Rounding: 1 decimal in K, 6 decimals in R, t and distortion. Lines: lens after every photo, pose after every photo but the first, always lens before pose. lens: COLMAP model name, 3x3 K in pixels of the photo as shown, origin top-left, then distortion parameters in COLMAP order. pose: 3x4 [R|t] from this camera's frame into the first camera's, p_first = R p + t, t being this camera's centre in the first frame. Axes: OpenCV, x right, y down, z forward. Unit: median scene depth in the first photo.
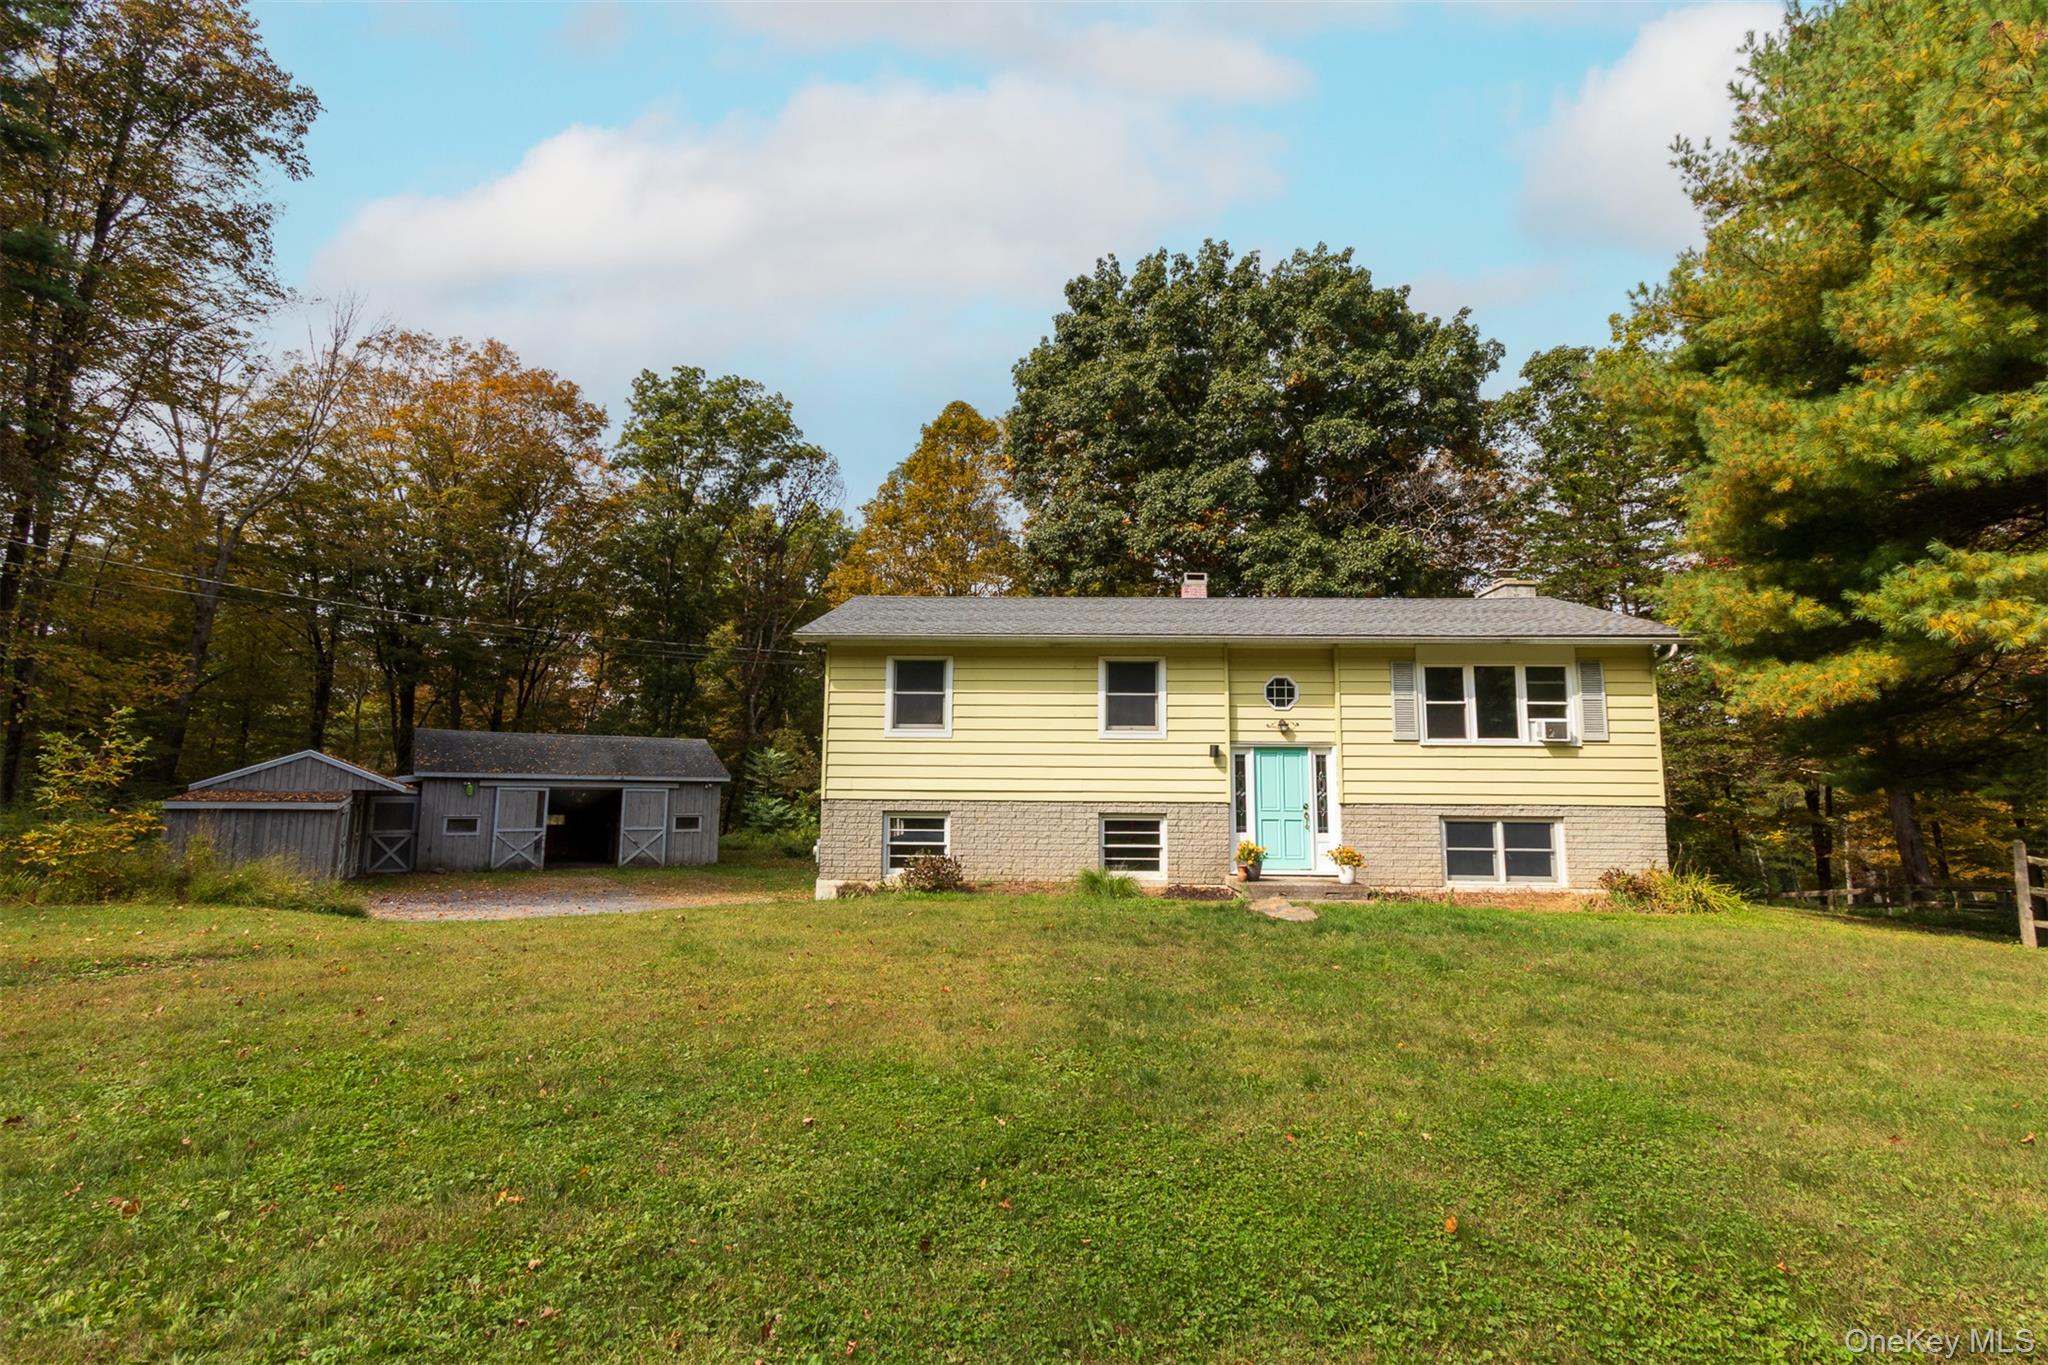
lens RADIAL K [[963.9, 0, 1024.5], [0, 963.9, 682.3], [0, 0, 1]] dist [0.003462, -0.003332]
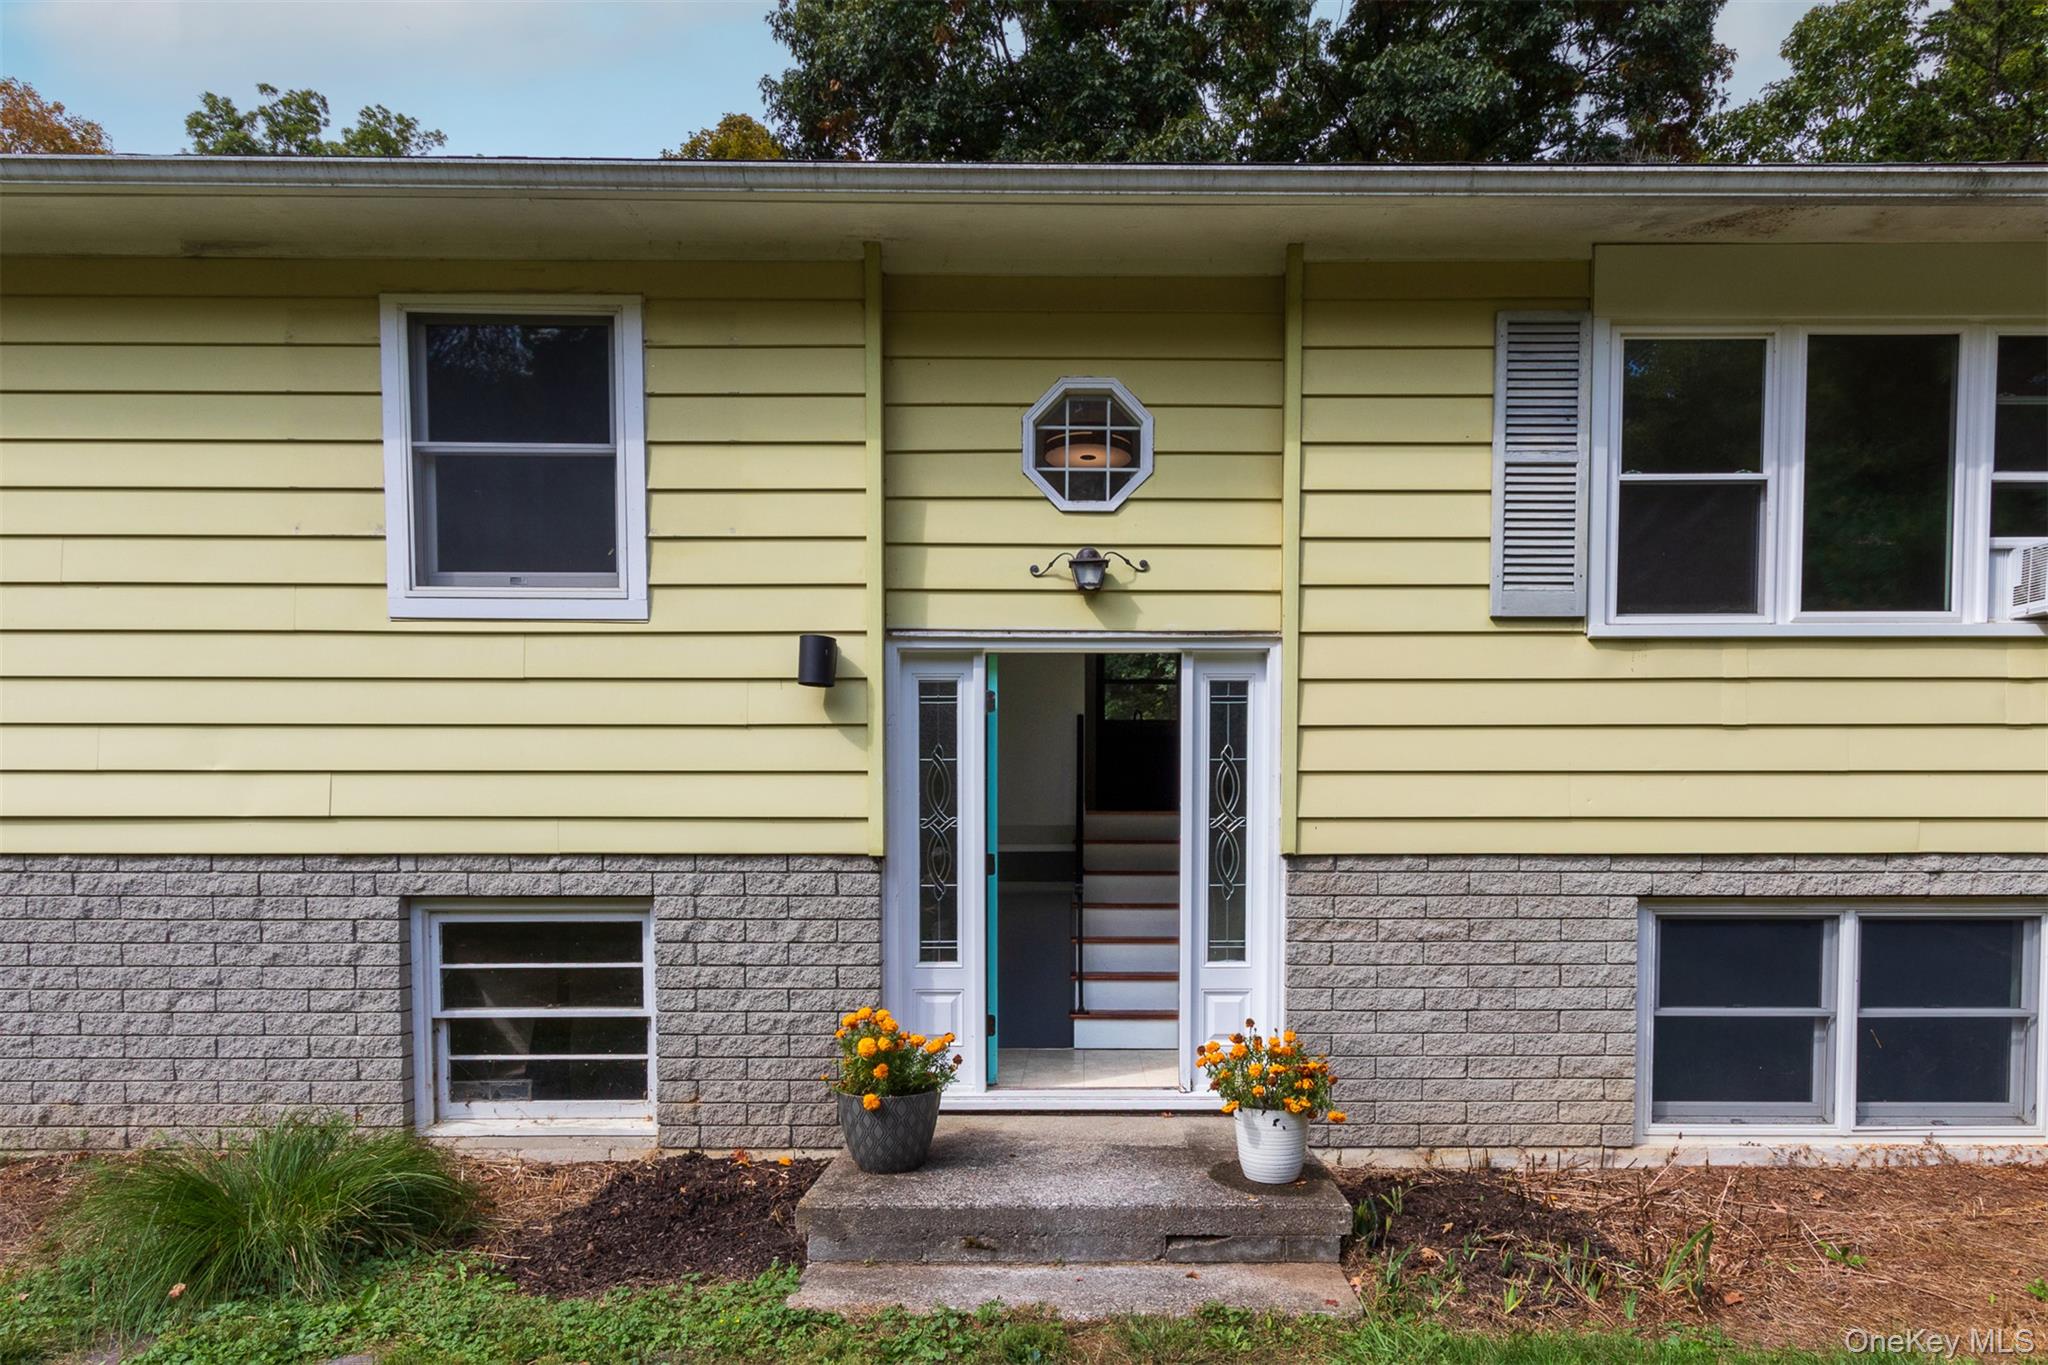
lens RADIAL K [[1232.4, 0, 1069.2], [0, 1232.4, 916.7], [0, 0, 1]] dist [-0.005049, -0.002313]
pose [[0.999599, -0.008805, 0.026929, 0.253897], [0.004037, 0.985052, 0.172210, 0.081654], [-0.028043, -0.172032, 0.984692, 0.648969]]
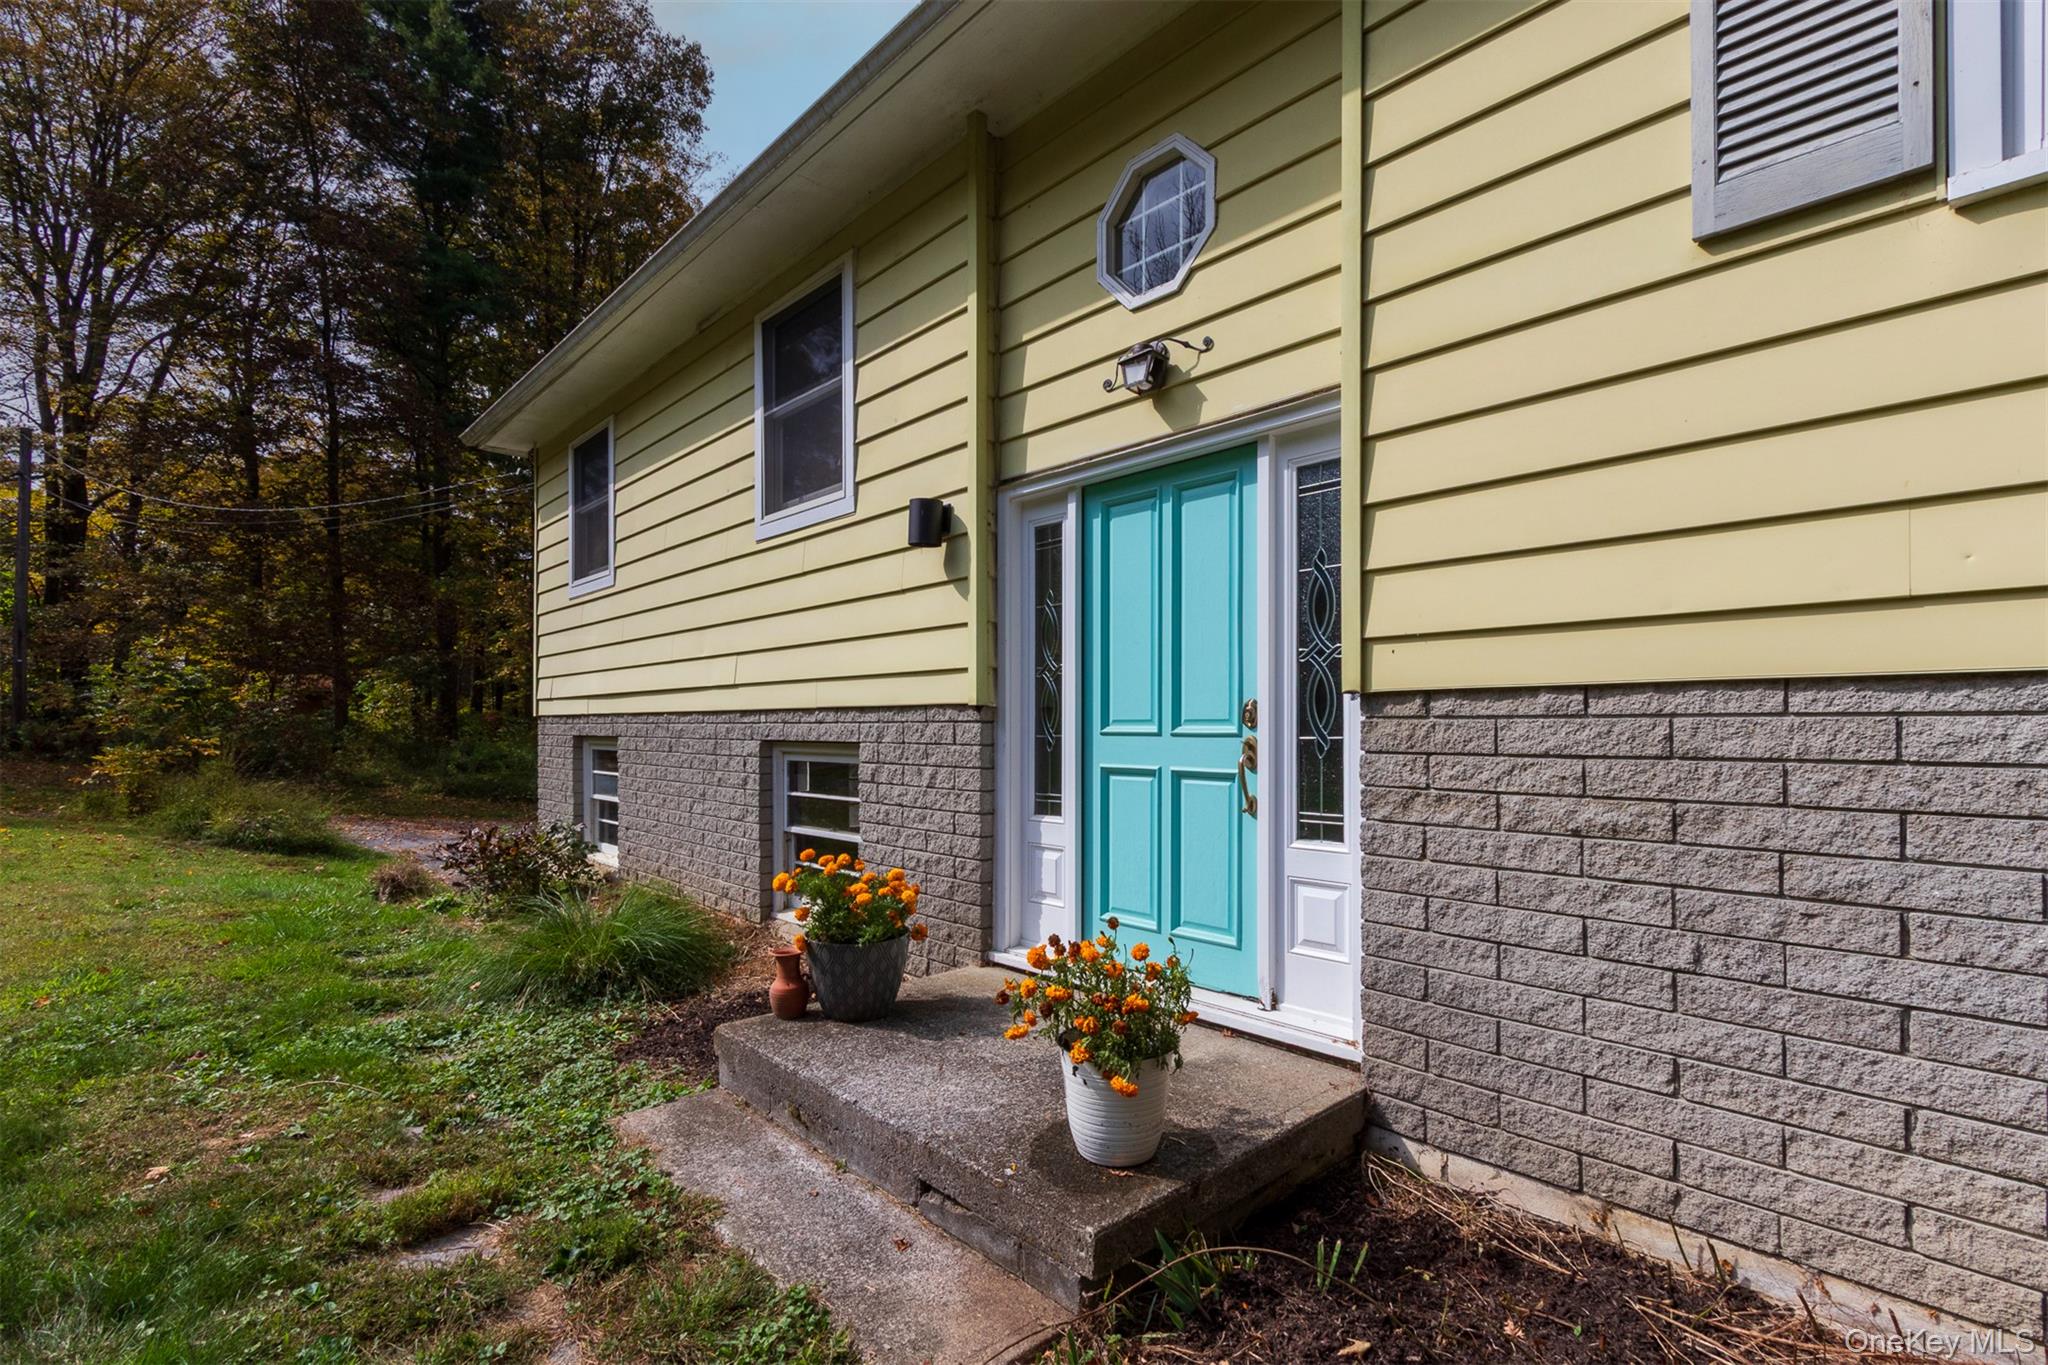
lens RADIAL K [[963.9, 0, 996.7], [0, 963.9, 724.9], [0, 0, 1]] dist [0.003462, -0.003332]
pose [[0.673743, -0.009774, -0.738901, 0.414636], [0.097165, 0.992403, 0.075469, 0.109321], [0.732550, -0.122642, 0.669574, 0.812705]]
